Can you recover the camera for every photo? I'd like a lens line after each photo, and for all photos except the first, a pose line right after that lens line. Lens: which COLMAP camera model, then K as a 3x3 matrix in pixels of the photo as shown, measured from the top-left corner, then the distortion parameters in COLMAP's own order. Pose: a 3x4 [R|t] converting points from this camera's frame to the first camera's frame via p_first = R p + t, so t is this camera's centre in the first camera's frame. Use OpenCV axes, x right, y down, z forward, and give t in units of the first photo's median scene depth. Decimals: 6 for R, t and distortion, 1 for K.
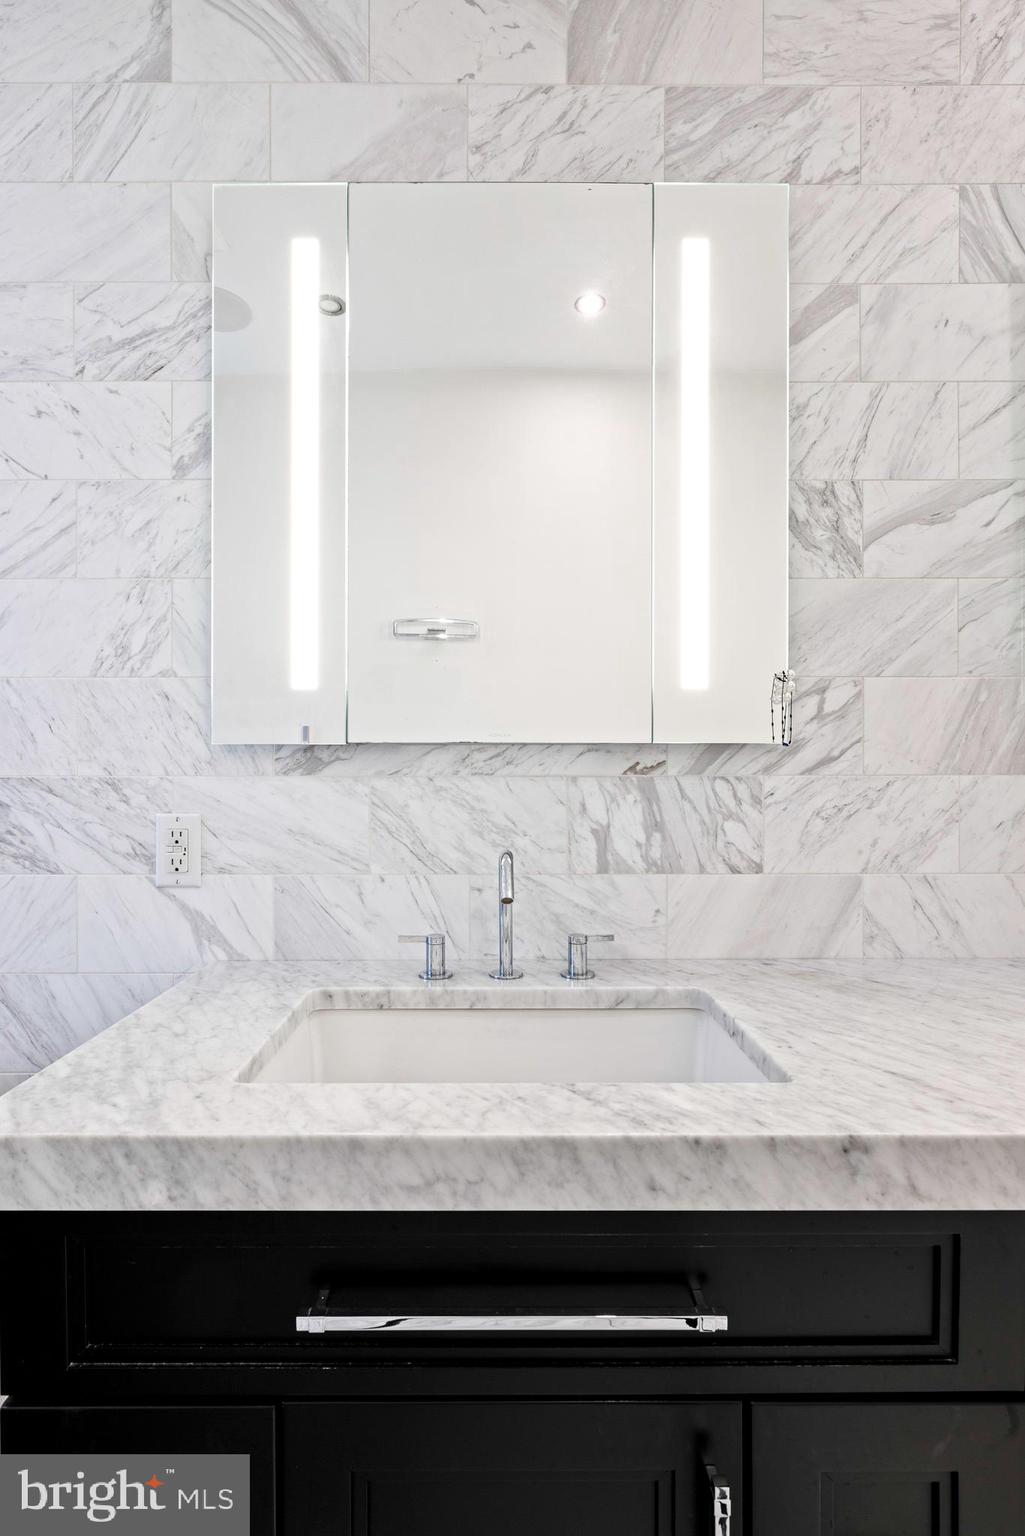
lens RADIAL K [[781.1, 0, 512.6], [0, 781.1, 772.5], [0, 0, 1]] dist [-0.001559, 0.000752]
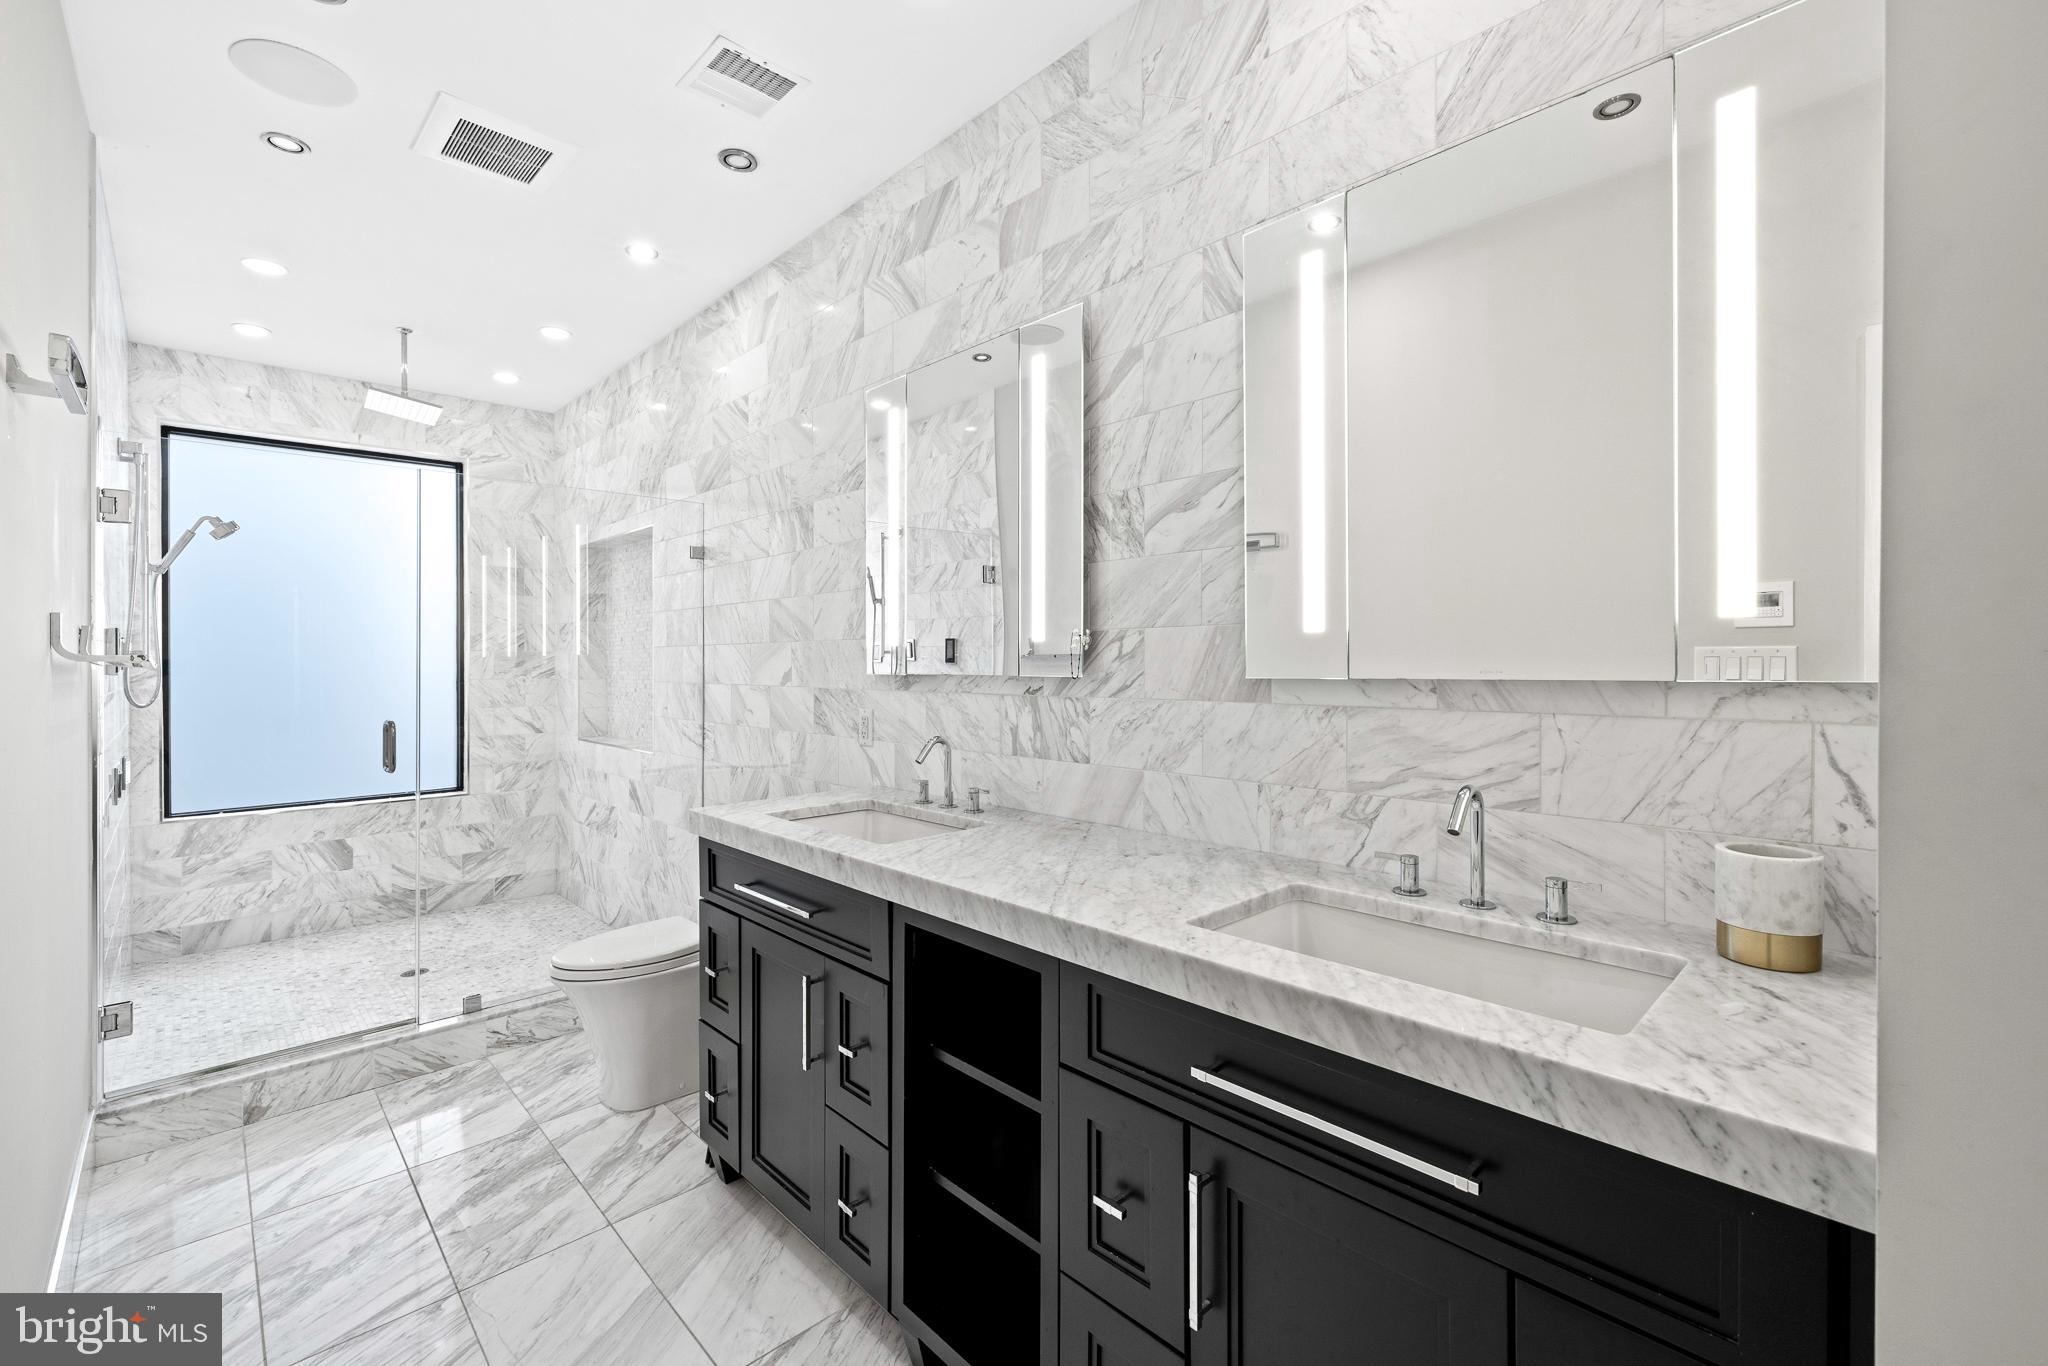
lens RADIAL K [[868.5, 0, 1024.9], [0, 868.5, 669.4], [0, 0, 1]] dist [0.000017, 0.000016]
pose [[0.689897, 0.003626, -0.723899, 1.418488], [-0.001816, 0.999993, 0.003278, -0.053499], [0.723905, -0.000947, 0.689899, -0.215287]]
